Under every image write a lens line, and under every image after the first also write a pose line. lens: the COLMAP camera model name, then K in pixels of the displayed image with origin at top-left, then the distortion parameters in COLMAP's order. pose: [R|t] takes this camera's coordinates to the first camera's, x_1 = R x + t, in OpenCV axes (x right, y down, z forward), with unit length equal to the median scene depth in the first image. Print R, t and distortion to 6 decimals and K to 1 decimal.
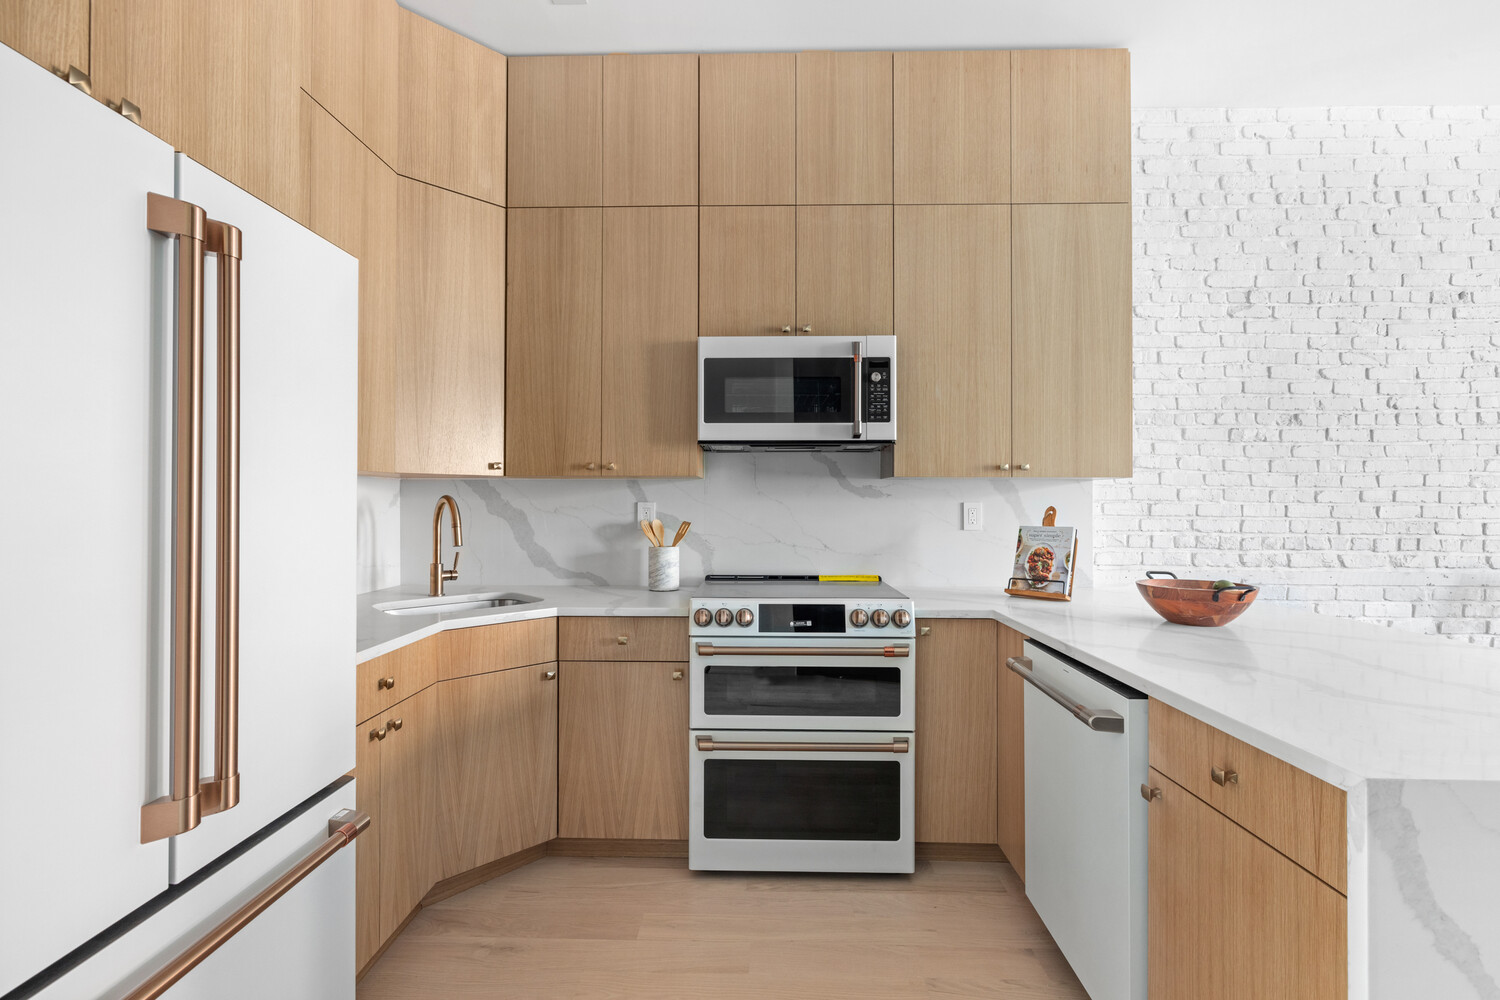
lens RADIAL K [[663.6, 0, 750.0], [0, 663.6, 500.0], [0, 0, 1]] dist [0.001466, 0.000116]
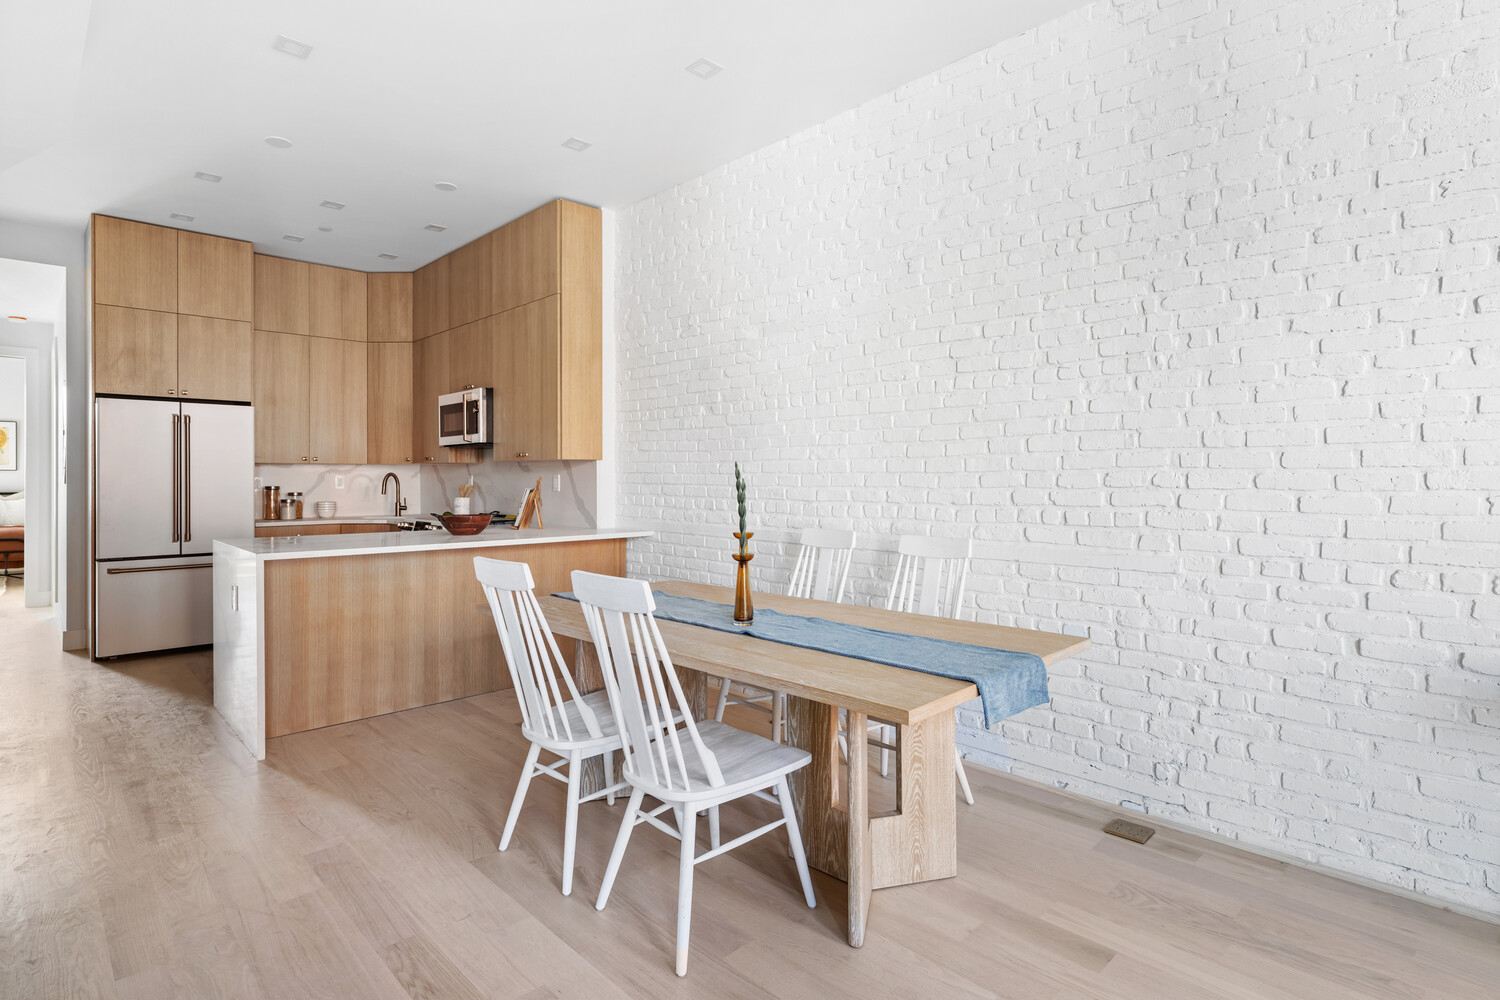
lens RADIAL K [[766.1, 0, 749.5], [0, 766.1, 475.2], [0, 0, 1]] dist [-0.001142, 0.000085]
pose [[0.706162, -0.003149, -0.708043, 2.309731], [0.004982, 0.999987, 0.000521, 0.006789], [0.708033, -0.003895, 0.706169, -0.008741]]
